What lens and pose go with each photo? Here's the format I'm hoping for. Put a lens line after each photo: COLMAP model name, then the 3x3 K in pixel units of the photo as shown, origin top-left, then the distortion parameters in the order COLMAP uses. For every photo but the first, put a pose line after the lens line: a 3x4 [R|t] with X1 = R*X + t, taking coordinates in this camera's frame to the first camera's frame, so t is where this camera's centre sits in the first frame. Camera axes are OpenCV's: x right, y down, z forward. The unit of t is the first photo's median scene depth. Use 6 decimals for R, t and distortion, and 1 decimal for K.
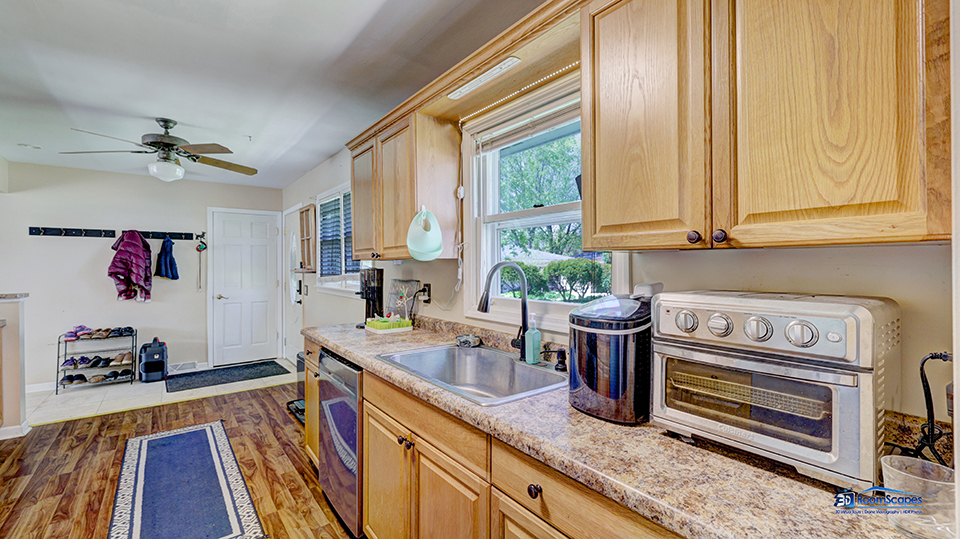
lens RADIAL K [[407.6, 0, 473.1], [0, 407.6, 263.5], [0, 0, 1]] dist [0.002398, 0.000000]
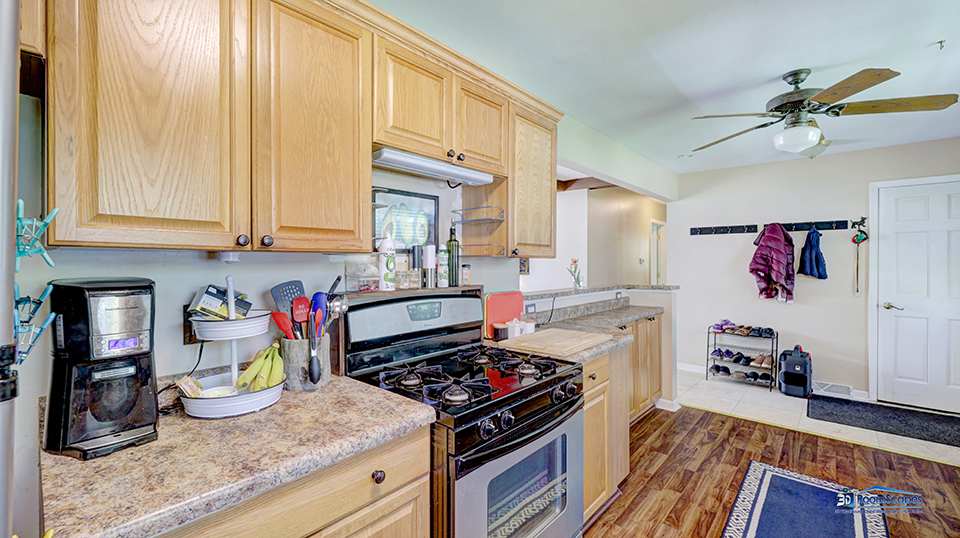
lens RADIAL K [[407.6, 0, 476.0], [0, 407.6, 264.1], [0, 0, 1]] dist [0.002398, 0.000000]
pose [[0.205063, 0.007241, -0.978722, -0.079510], [0.001003, 0.999971, 0.007609, 0.002696], [0.978748, -0.002542, 0.205050, 0.168246]]
